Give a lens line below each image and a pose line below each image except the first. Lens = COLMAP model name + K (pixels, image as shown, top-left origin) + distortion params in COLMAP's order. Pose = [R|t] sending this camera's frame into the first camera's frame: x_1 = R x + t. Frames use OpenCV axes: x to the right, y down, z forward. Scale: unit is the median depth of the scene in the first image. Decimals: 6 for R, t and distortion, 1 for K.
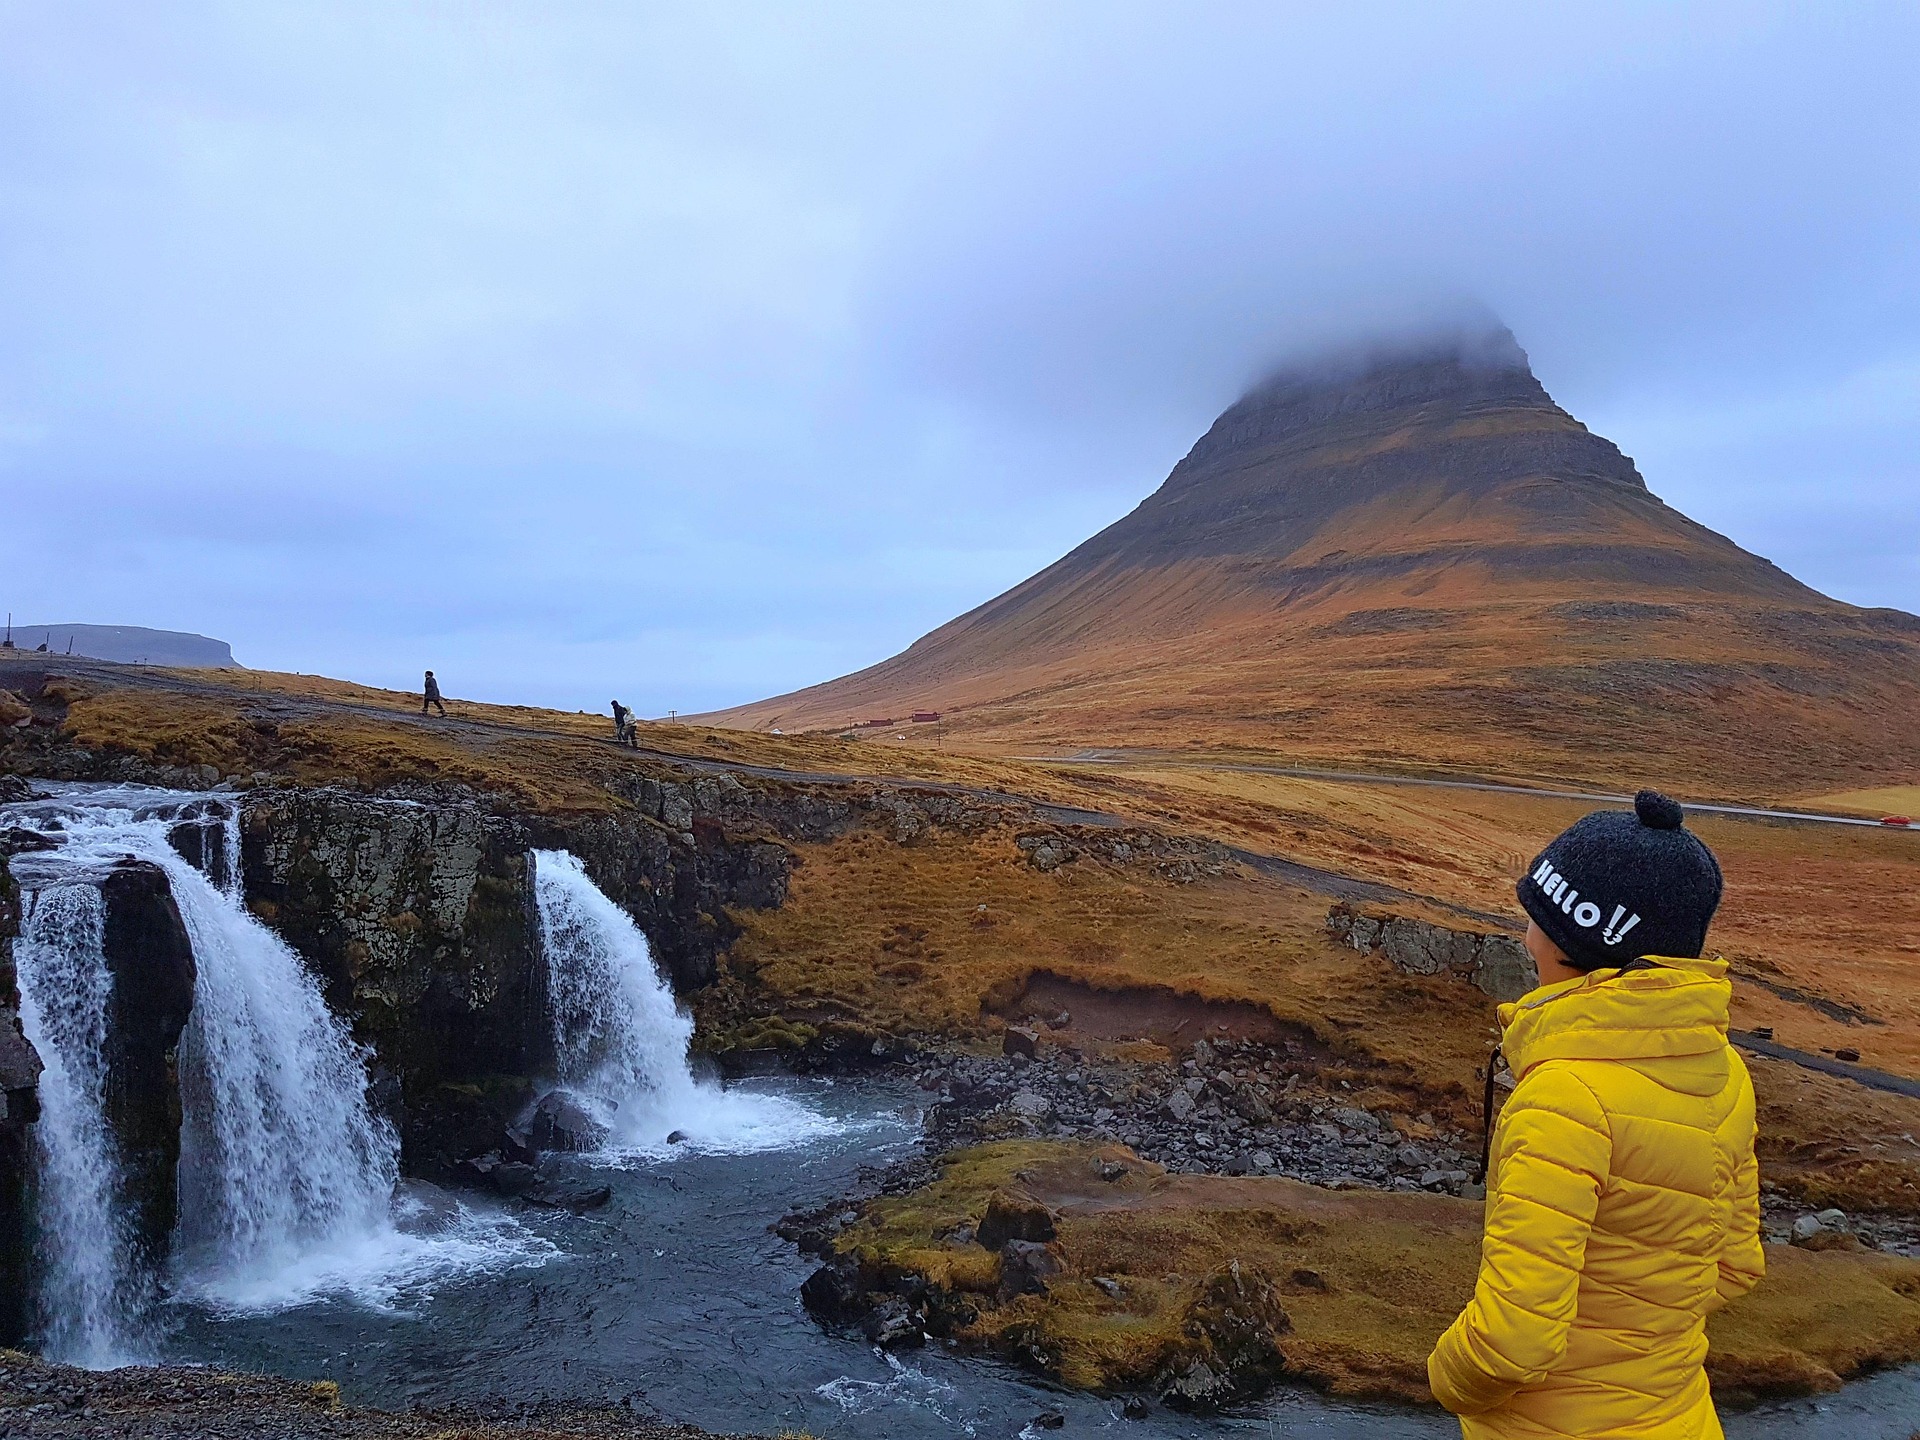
lens RADIAL K [[1559.2, 0, 967.1], [0, 1559.2, 760.4], [0, 0, 1]] dist [0.207003, -0.364286]
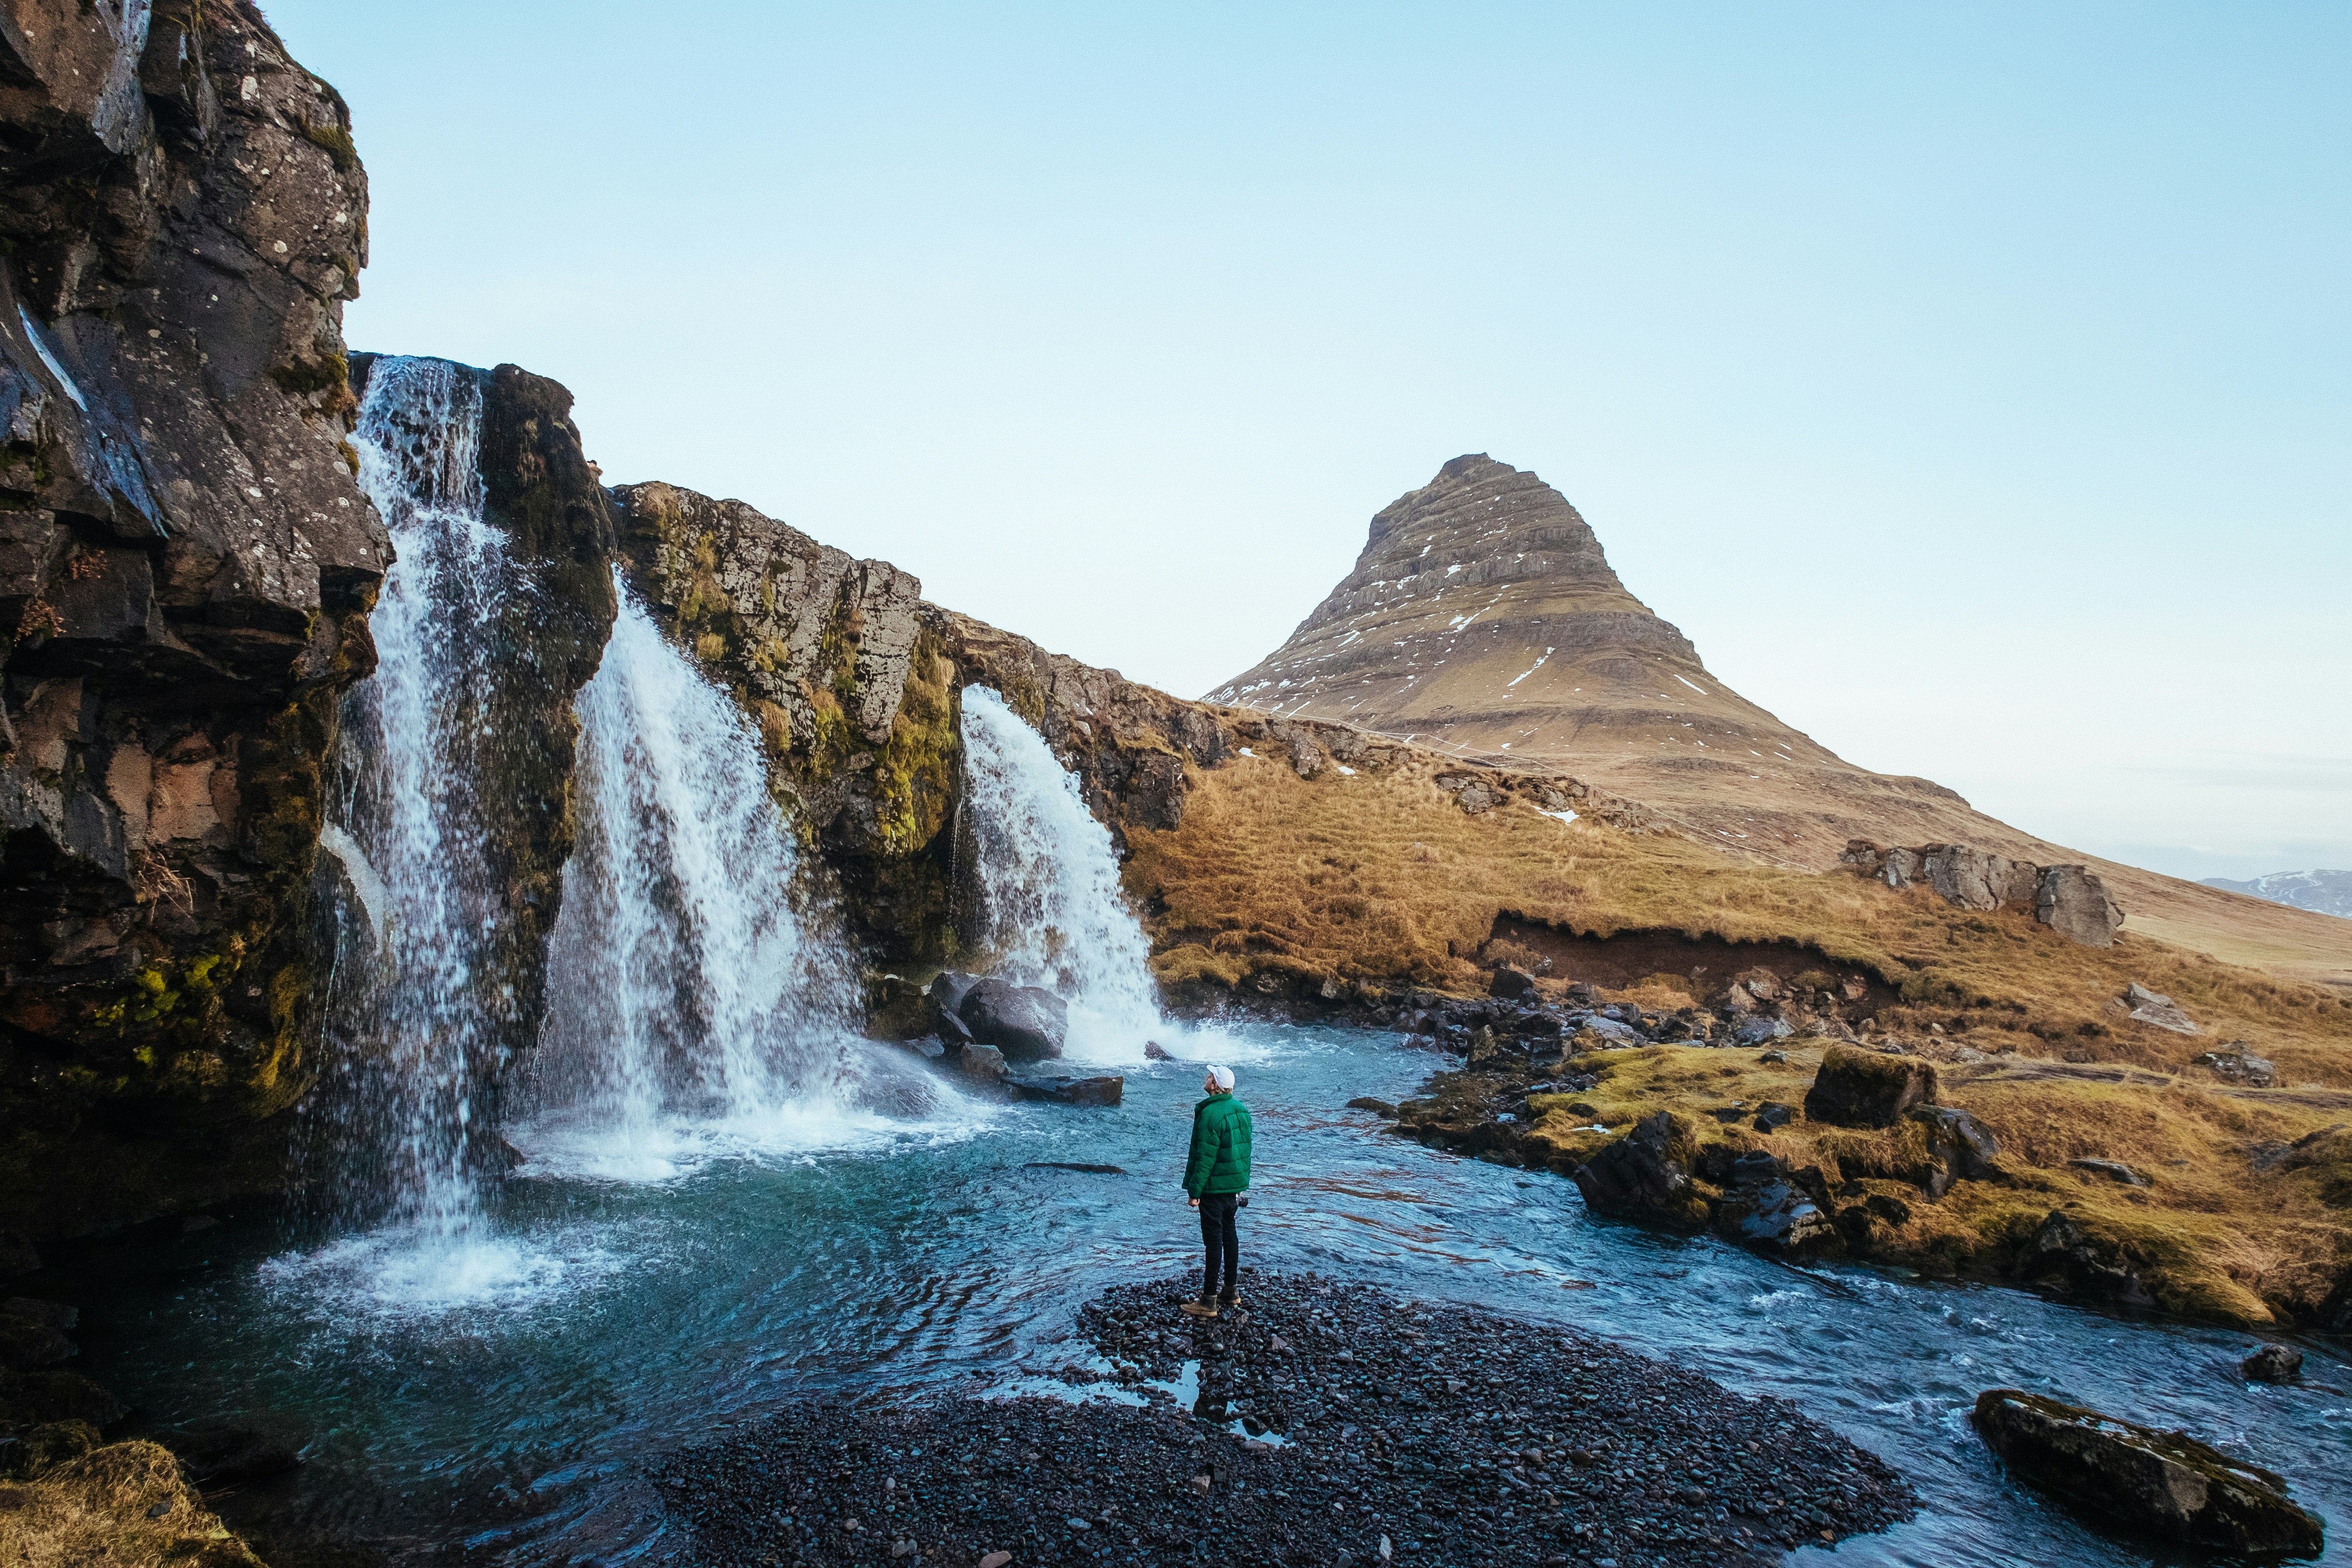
lens RADIAL K [[1407.9, 0, 1183.0], [0, 1407.9, 793.0], [0, 0, 1]] dist [-0.018441, 0.002367]
pose [[0.995075, 0.043627, 0.089003, -0.203933], [-0.035447, 0.995174, -0.091503, 0.157393], [-0.092565, 0.087898, 0.991819, 0.306462]]
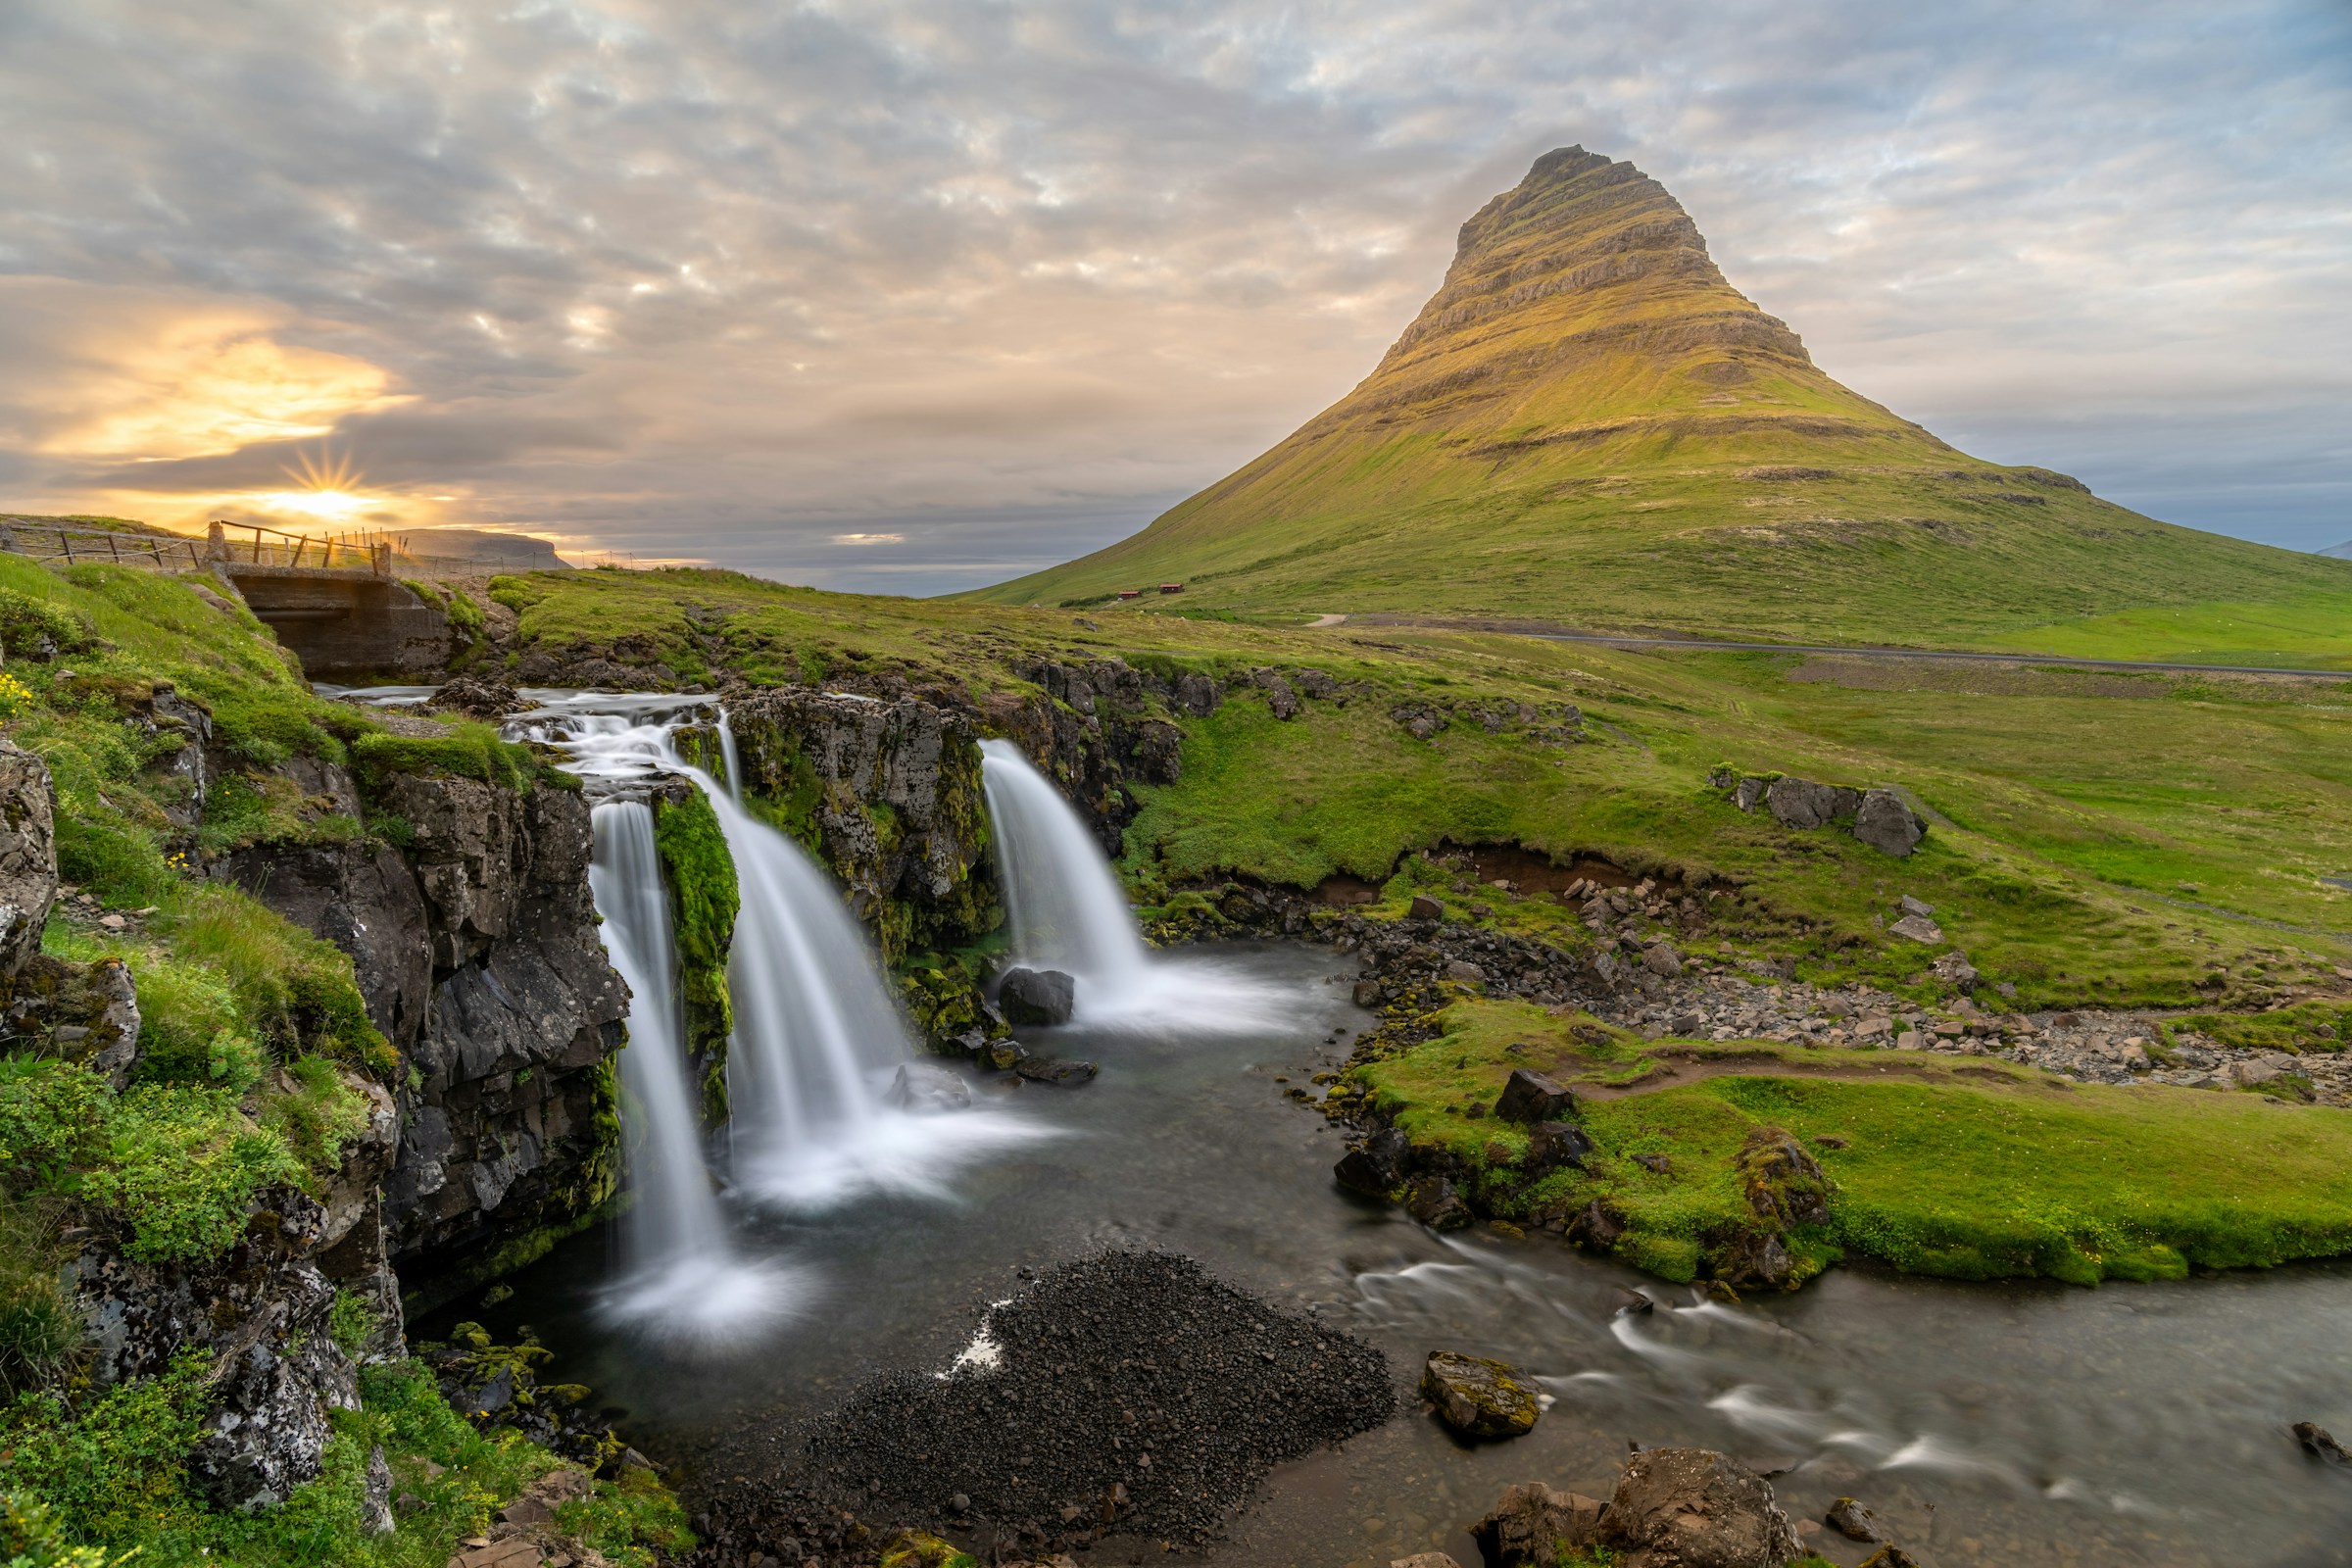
lens RADIAL K [[1380.5, 0, 1176.0], [0, 1380.5, 784.0], [0, 0, 1]] dist [0.007725, 0.000865]
pose [[0.999604, -0.027914, -0.003538, -0.129519], [0.028136, 0.993064, 0.114161, -0.012746], [0.000327, -0.114215, 0.993456, 0.093725]]
